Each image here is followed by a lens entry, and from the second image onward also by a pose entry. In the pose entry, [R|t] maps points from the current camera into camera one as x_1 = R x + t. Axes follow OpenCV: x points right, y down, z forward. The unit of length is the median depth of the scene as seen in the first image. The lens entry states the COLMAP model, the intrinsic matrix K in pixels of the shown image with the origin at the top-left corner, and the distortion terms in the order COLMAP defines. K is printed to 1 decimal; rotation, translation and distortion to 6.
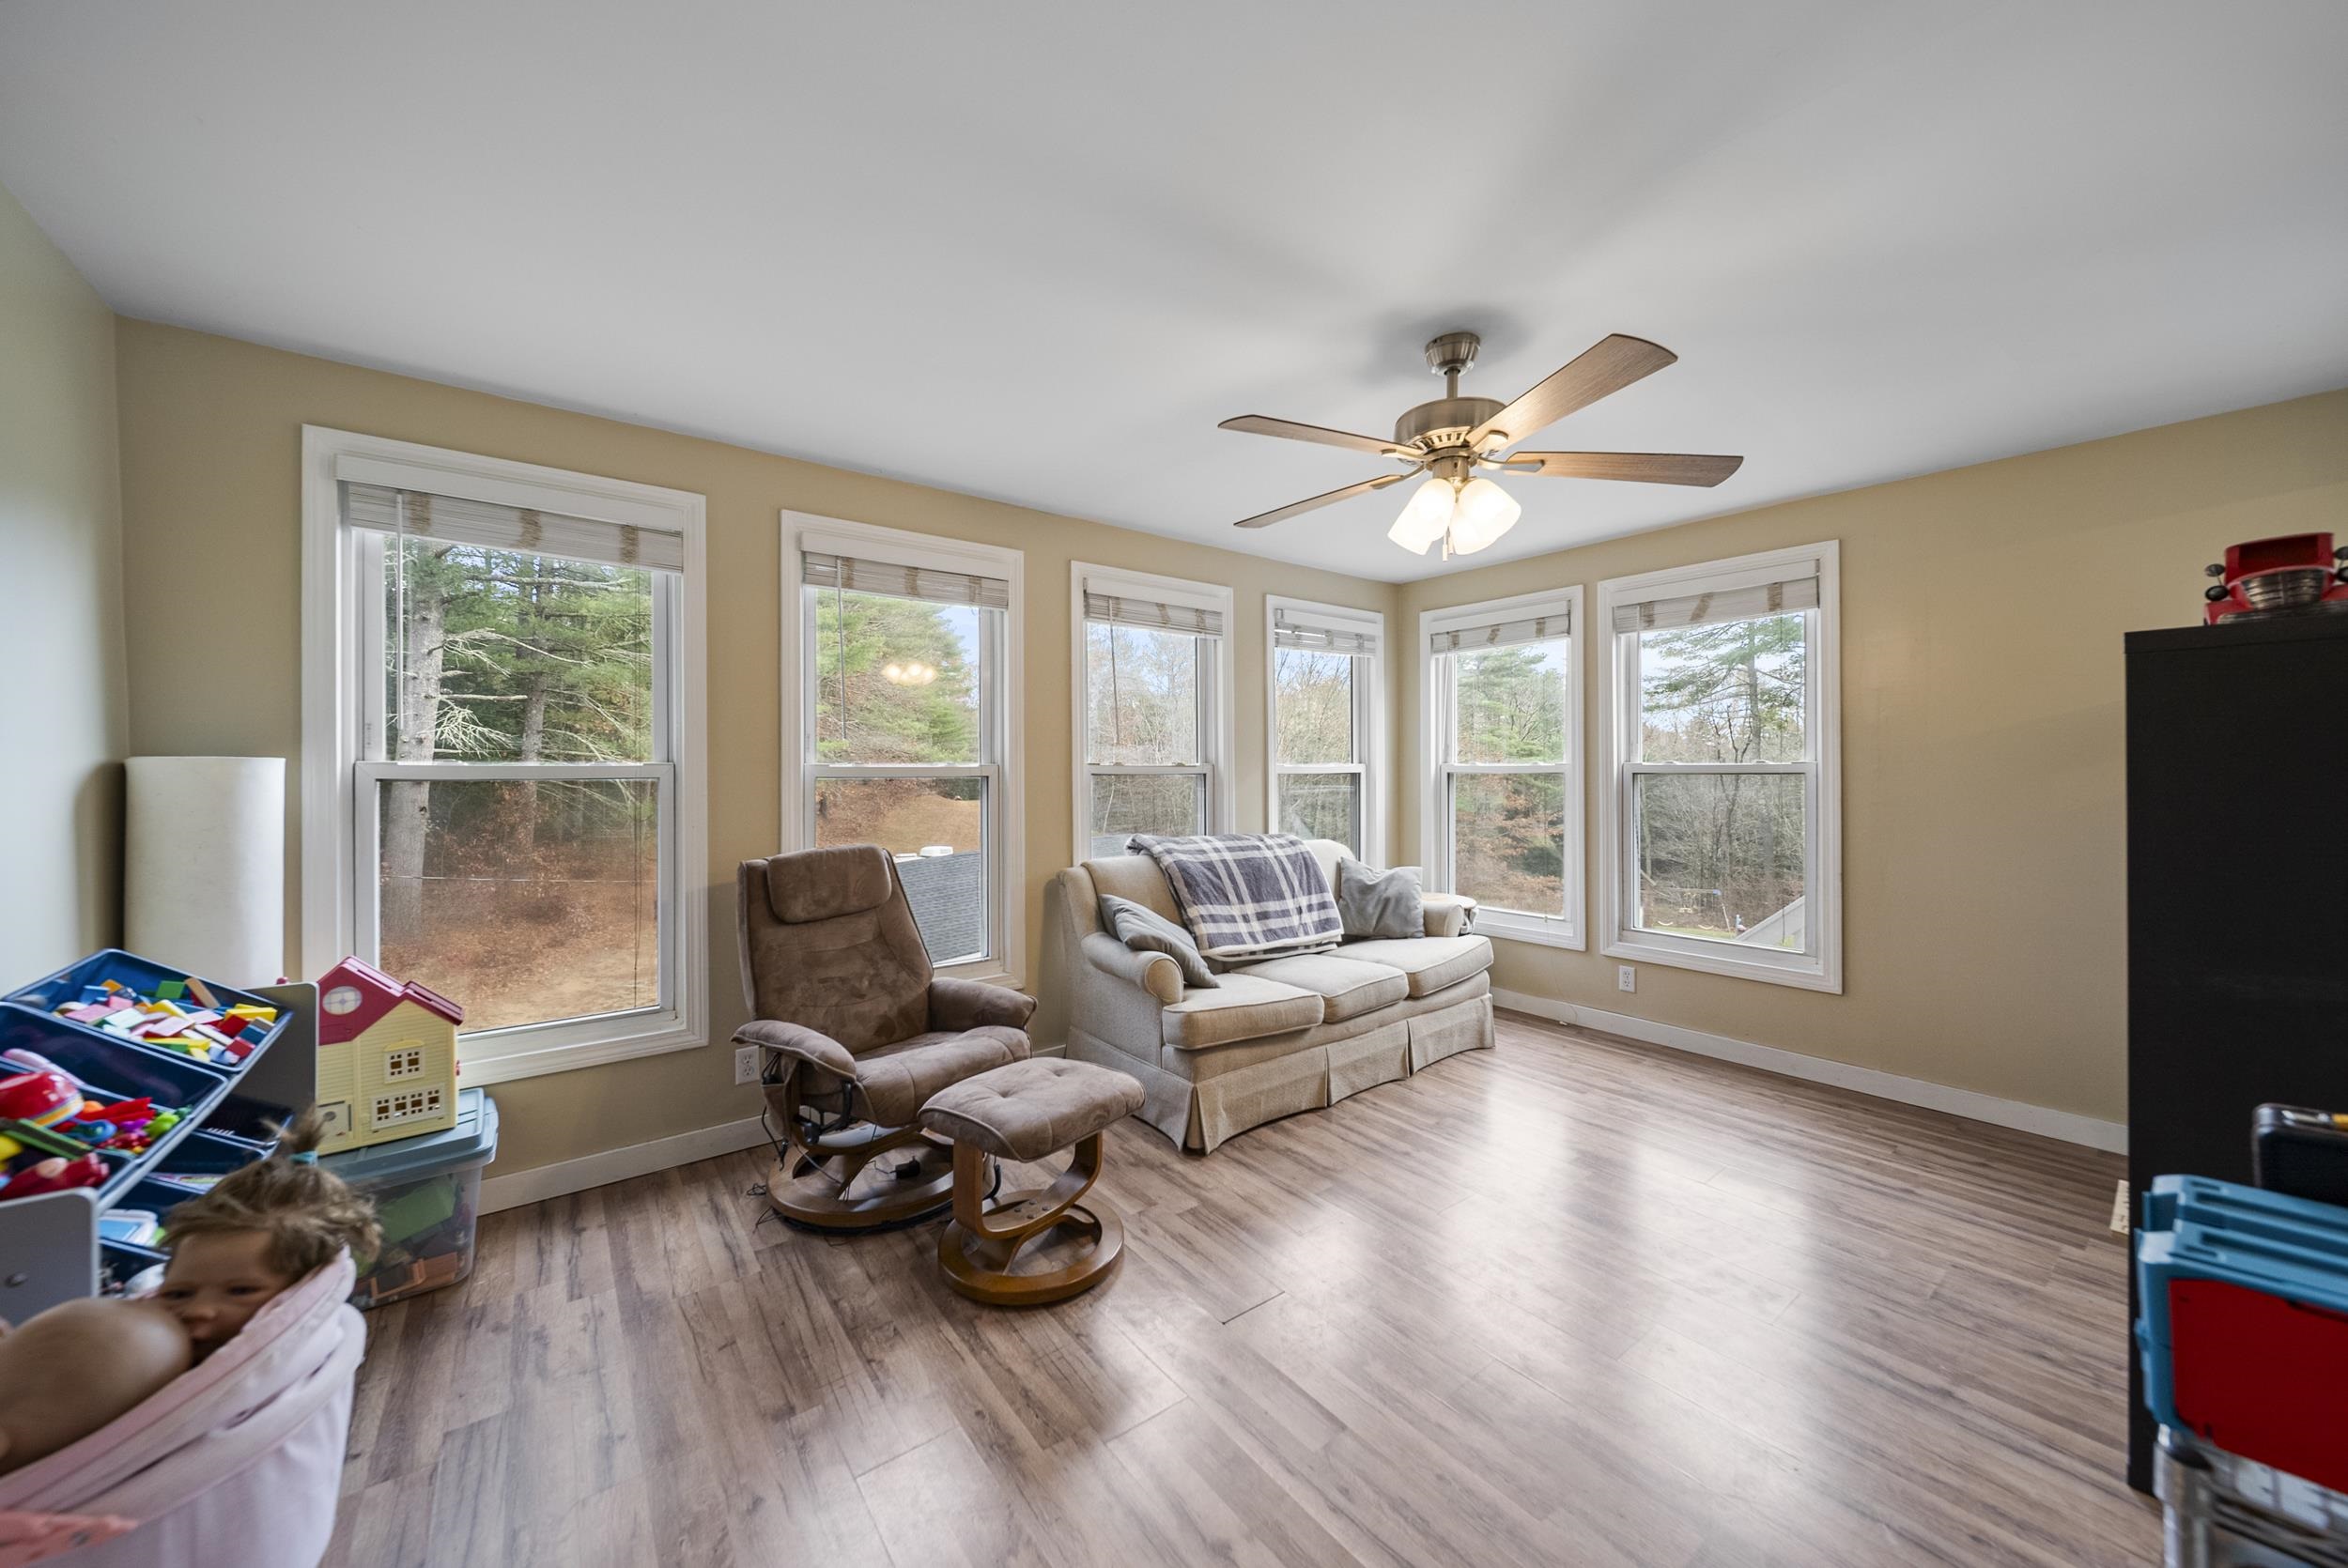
lens RADIAL K [[830.3, 0, 1182.2], [0, 830.3, 763.4], [0, 0, 1]] dist [-0.000213, -0.000774]
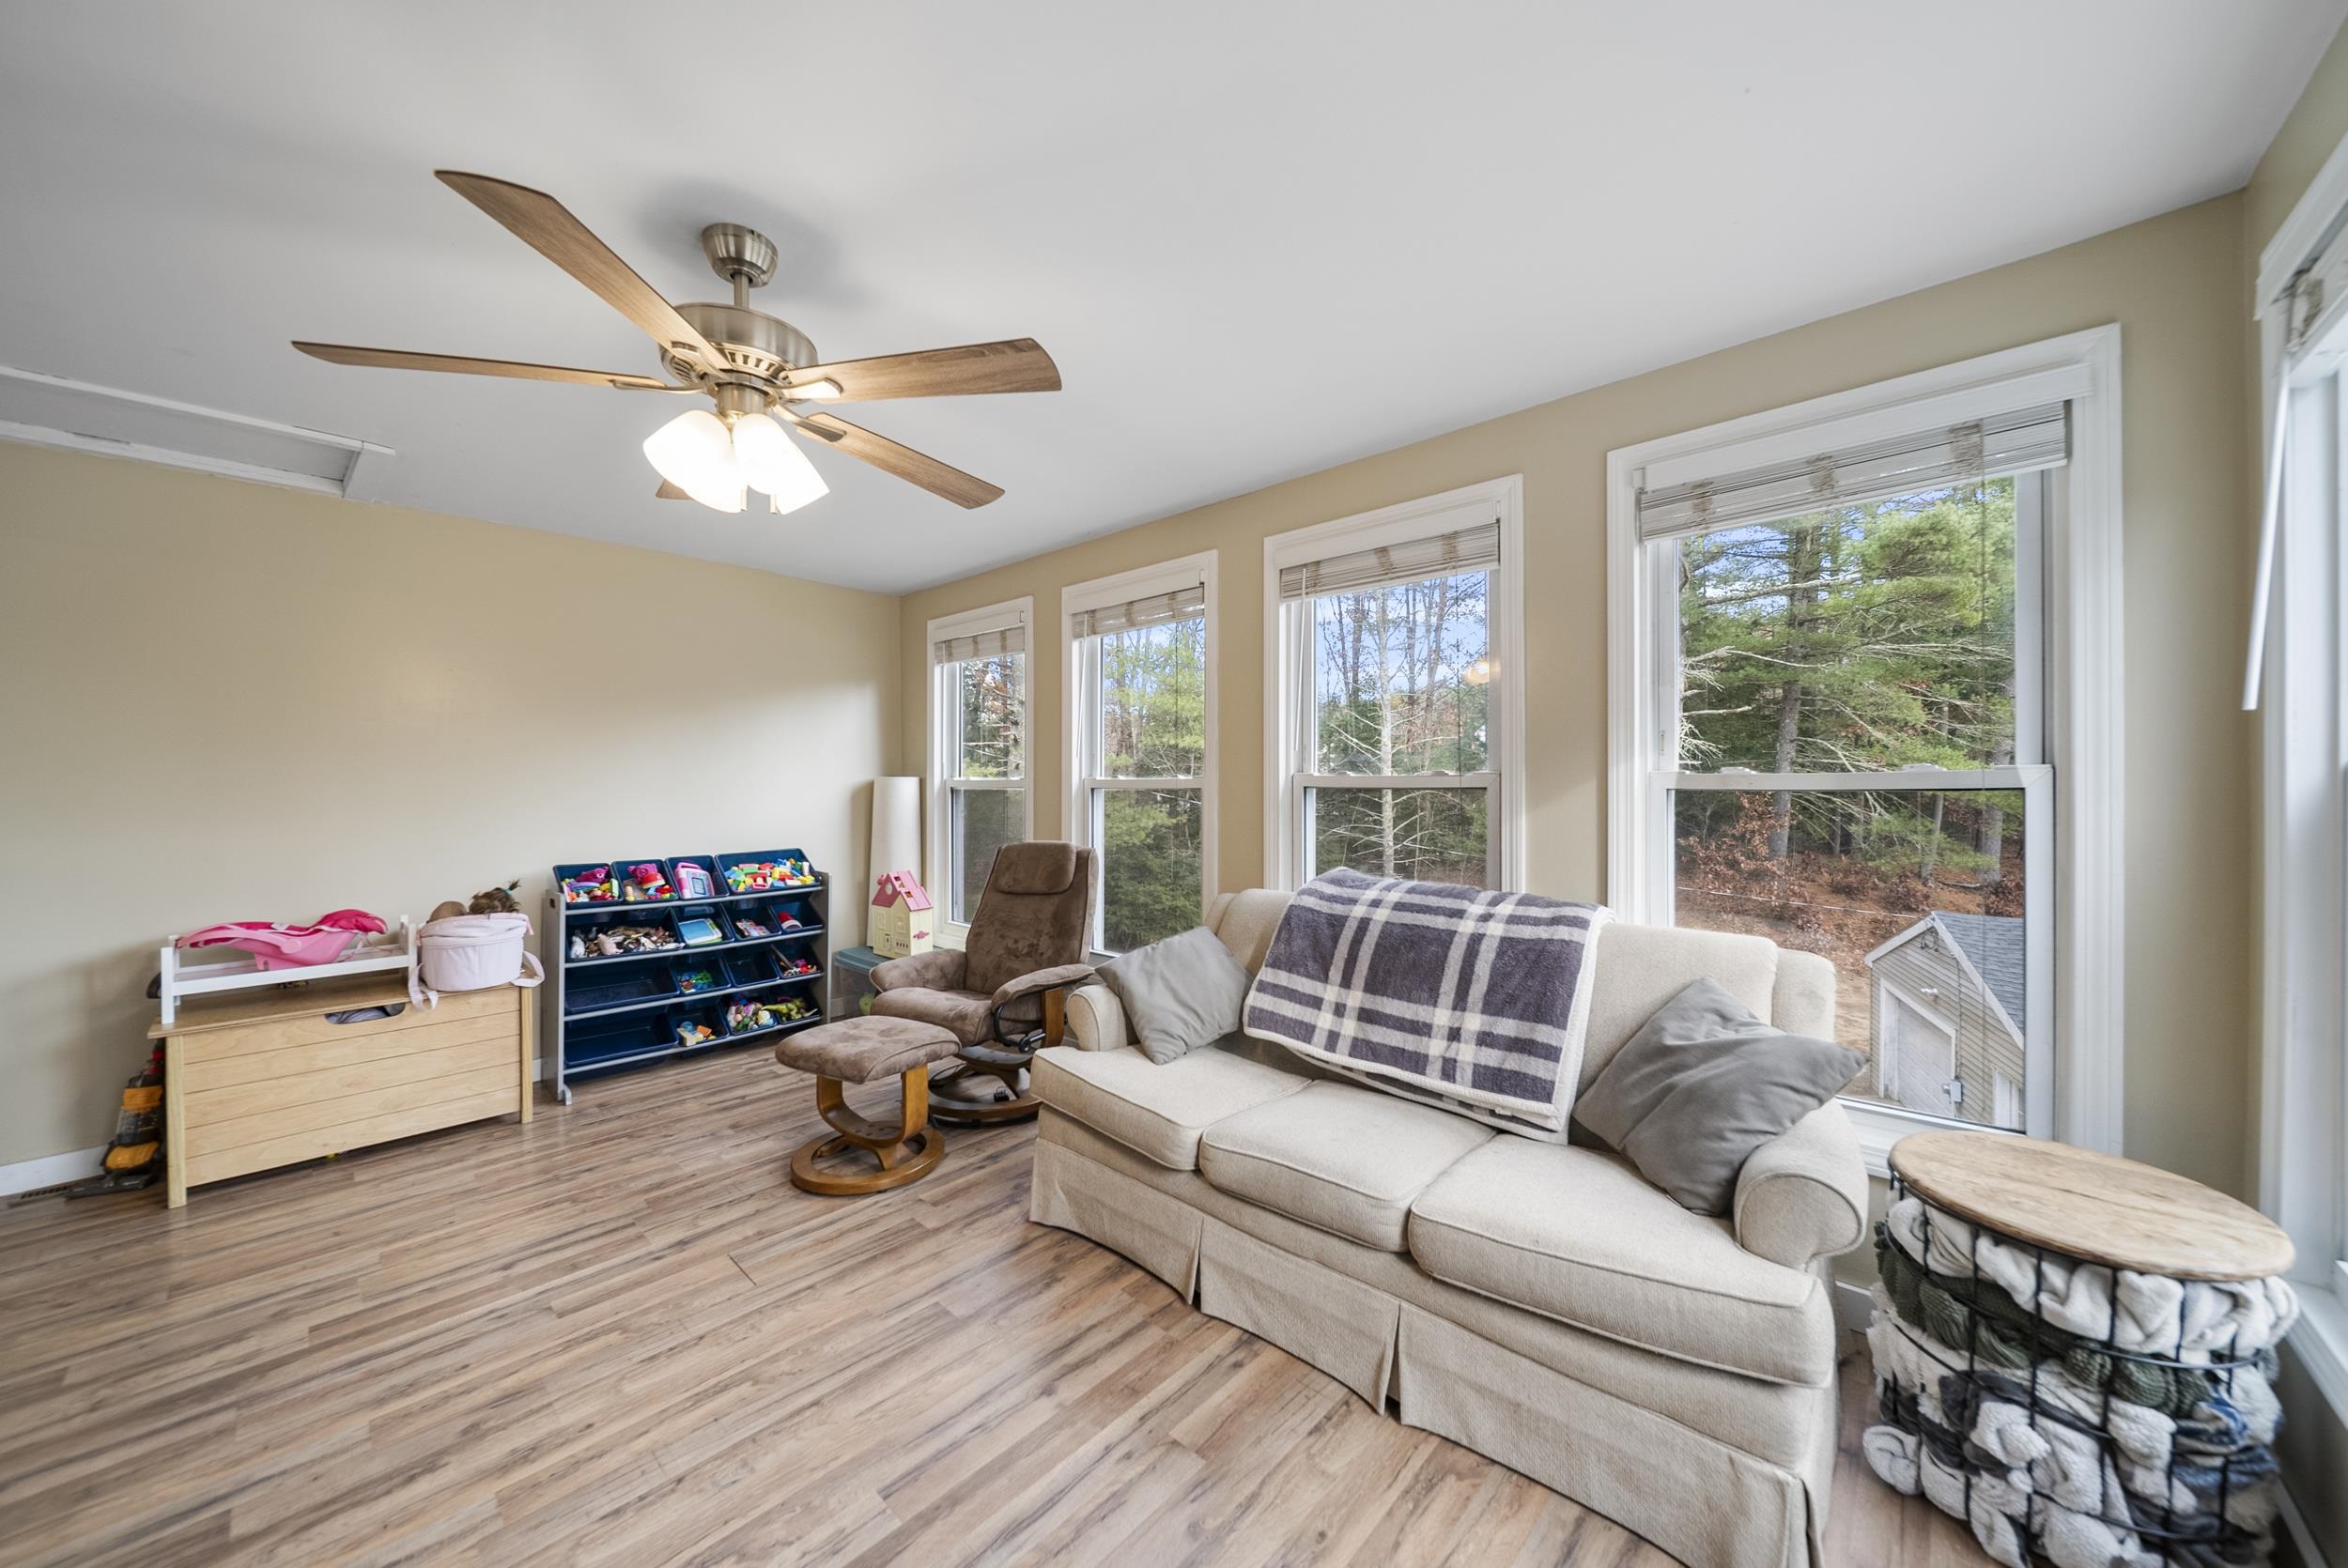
lens RADIAL K [[830.3, 0, 1164.9], [0, 830.3, 780.3], [0, 0, 1]] dist [-0.000213, -0.000774]
pose [[0.158336, -0.001829, -0.987384, 0.723721], [0.011472, 0.999934, -0.000013, 0.004796], [0.987319, -0.011325, 0.158346, 0.790220]]
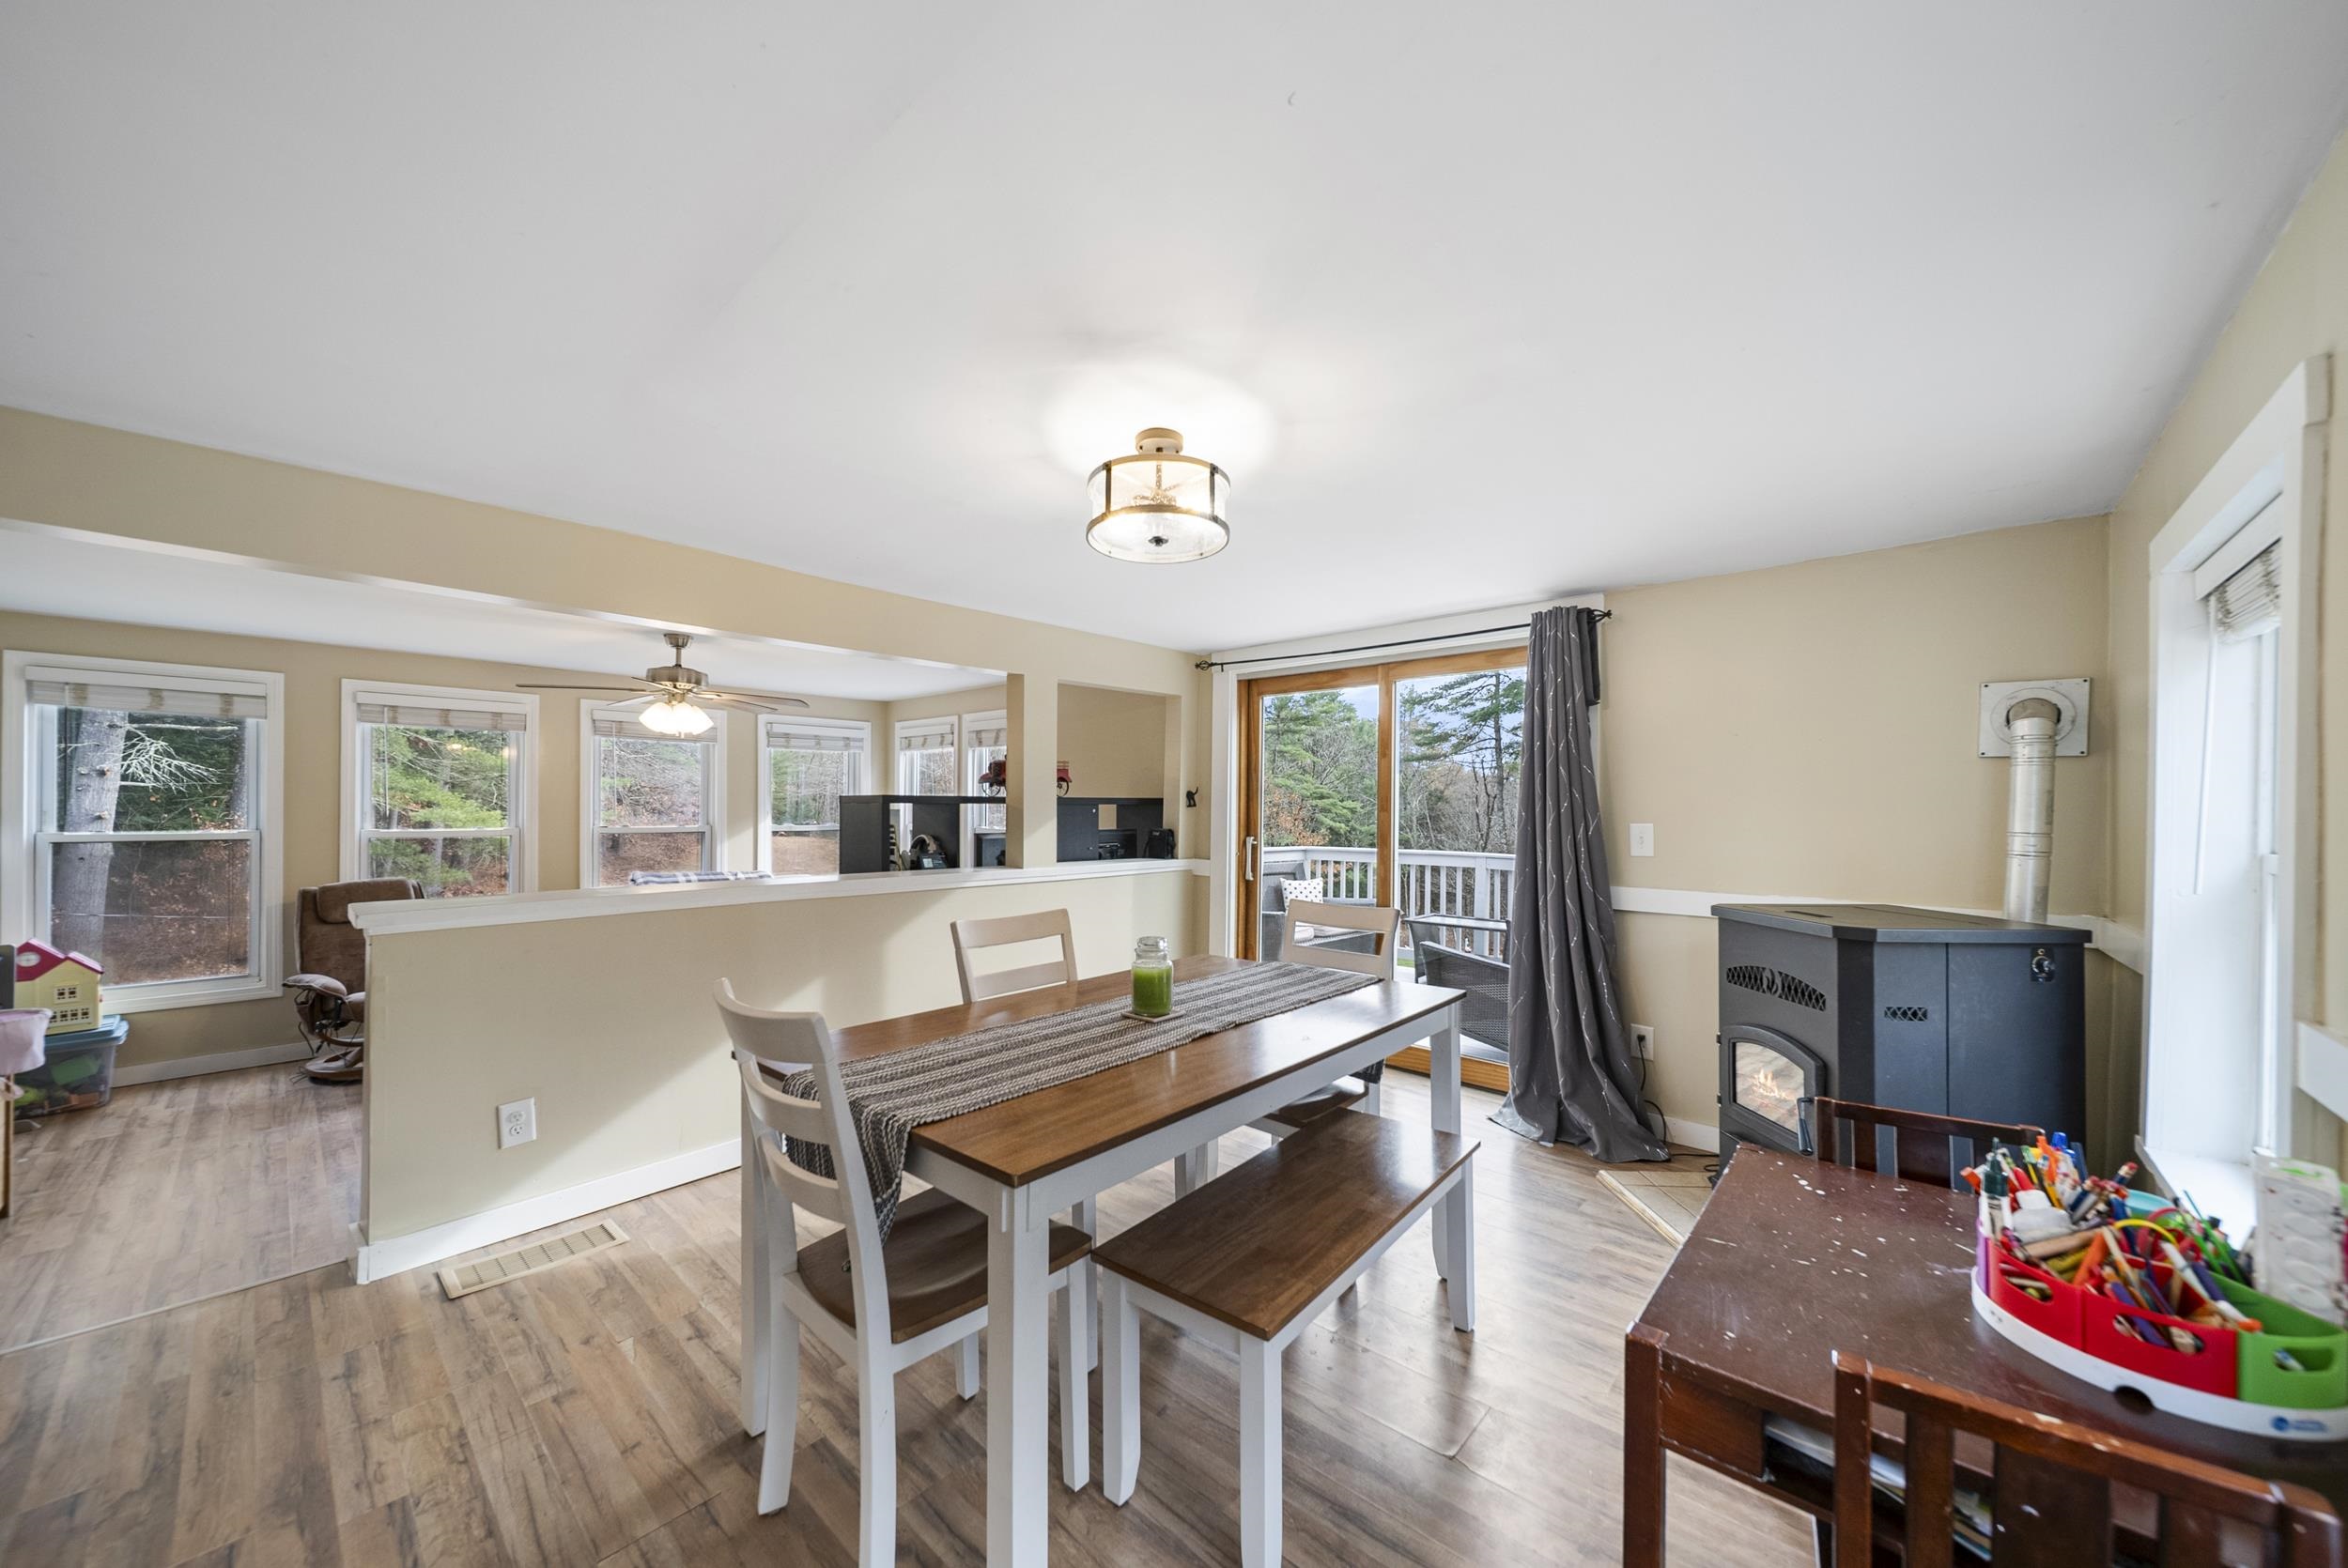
lens RADIAL K [[830.3, 0, 1173.1], [0, 830.3, 801.3], [0, 0, 1]] dist [-0.000213, -0.000774]
pose [[0.985972, 0.010898, 0.166552, 0.745455], [-0.011229, 0.999936, 0.001043, -0.066151], [-0.166530, -0.002899, 0.986032, -0.775467]]
